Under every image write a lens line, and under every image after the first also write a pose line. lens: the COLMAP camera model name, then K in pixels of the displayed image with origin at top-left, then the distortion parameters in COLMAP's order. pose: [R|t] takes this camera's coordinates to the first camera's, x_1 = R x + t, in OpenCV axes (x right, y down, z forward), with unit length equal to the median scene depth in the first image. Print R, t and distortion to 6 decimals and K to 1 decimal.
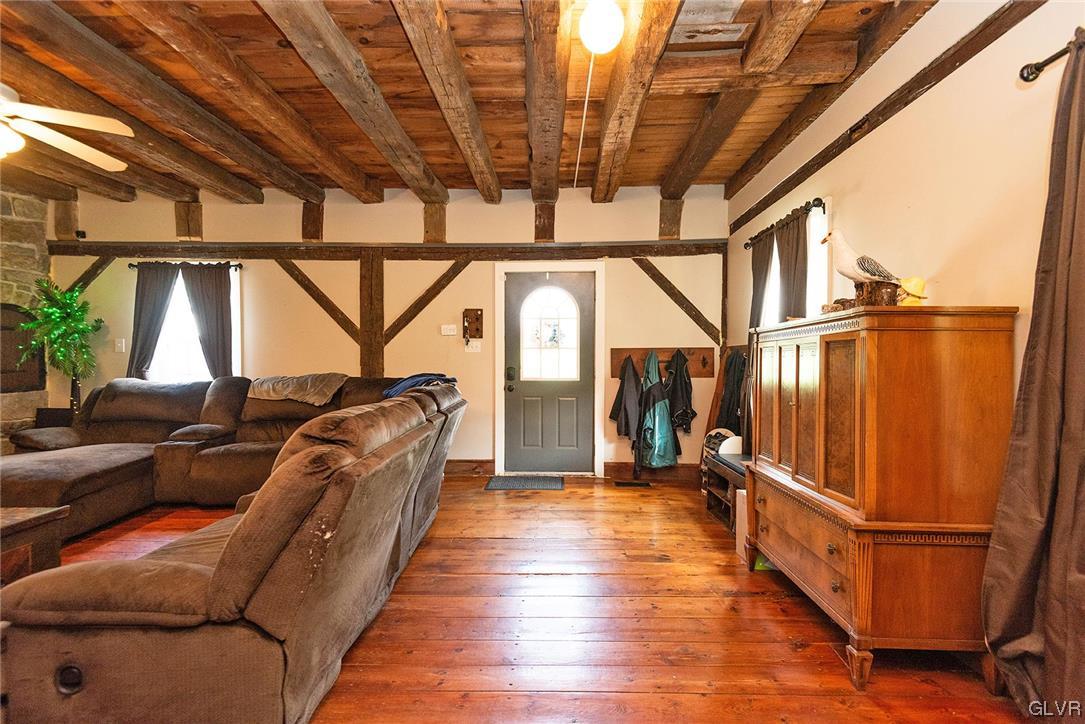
lens RADIAL K [[489.4, 0, 544.6], [0, 489.4, 365.7], [0, 0, 1]] dist [0.029848, -0.017020]
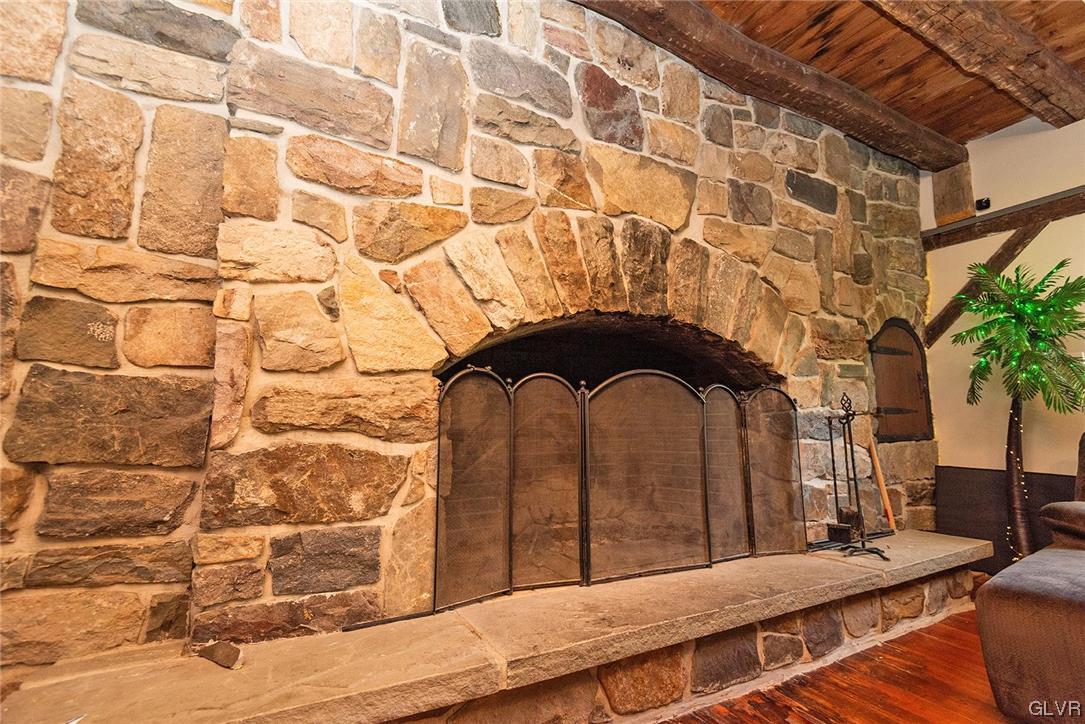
lens RADIAL K [[489.4, 0, 544.6], [0, 489.4, 365.7], [0, 0, 1]] dist [0.029848, -0.017020]
pose [[0.524018, -0.120643, -0.843119, -0.717753], [-0.006395, 0.989332, -0.145540, 0.052069], [0.851683, 0.081657, 0.517656, 0.170506]]
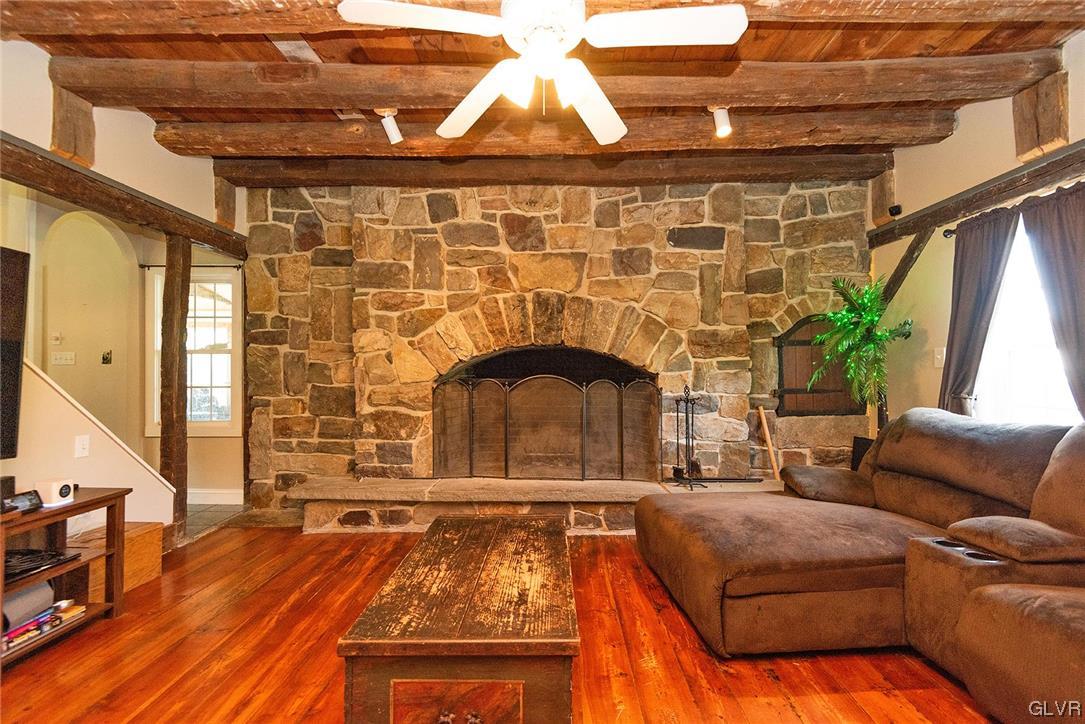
lens RADIAL K [[506.4, 0, 552.7], [0, 506.4, 362.3], [0, 0, 1]] dist [0.032448, -0.000602]
pose [[0.027376, -0.023841, -0.999341, -0.181848], [-0.014791, 0.999596, -0.024252, -0.010279], [0.999516, 0.015446, 0.027012, 0.472722]]
